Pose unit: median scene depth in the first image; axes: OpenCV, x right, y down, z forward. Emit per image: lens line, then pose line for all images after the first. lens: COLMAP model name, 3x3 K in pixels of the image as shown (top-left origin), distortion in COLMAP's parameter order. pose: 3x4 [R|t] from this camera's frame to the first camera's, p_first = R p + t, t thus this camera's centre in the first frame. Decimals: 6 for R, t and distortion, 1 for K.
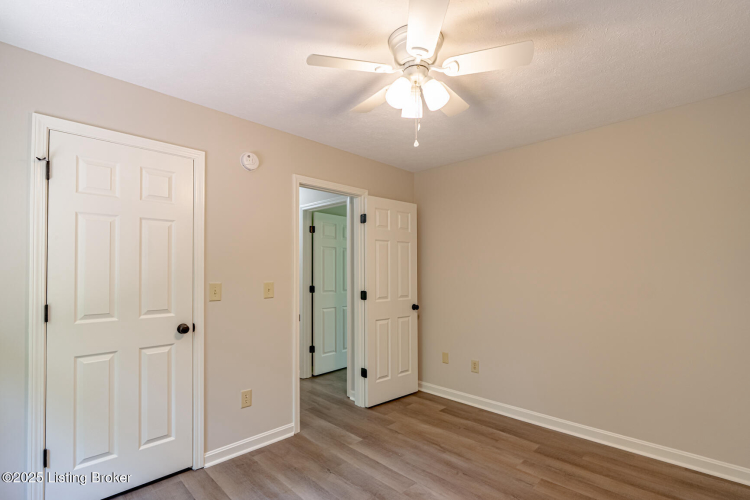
lens RADIAL K [[348.9, 0, 375.2], [0, 348.9, 262.8], [0, 0, 1]] dist [-0.002331, 0.000058]
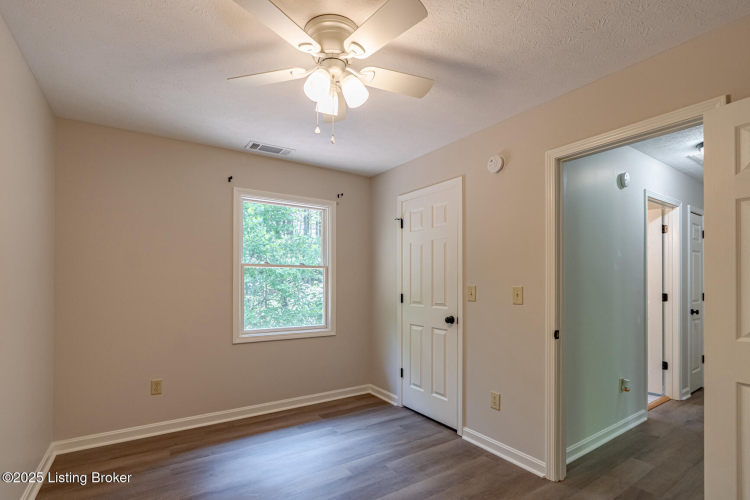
lens RADIAL K [[350.3, 0, 375.9], [0, 350.3, 280.7], [0, 0, 1]] dist [-0.000865, 0.000031]
pose [[-0.179689, -0.004314, -0.983714, 0.762224], [0.017749, 0.999813, -0.007627, 0.047440], [0.983563, -0.018831, -0.179579, 0.933816]]
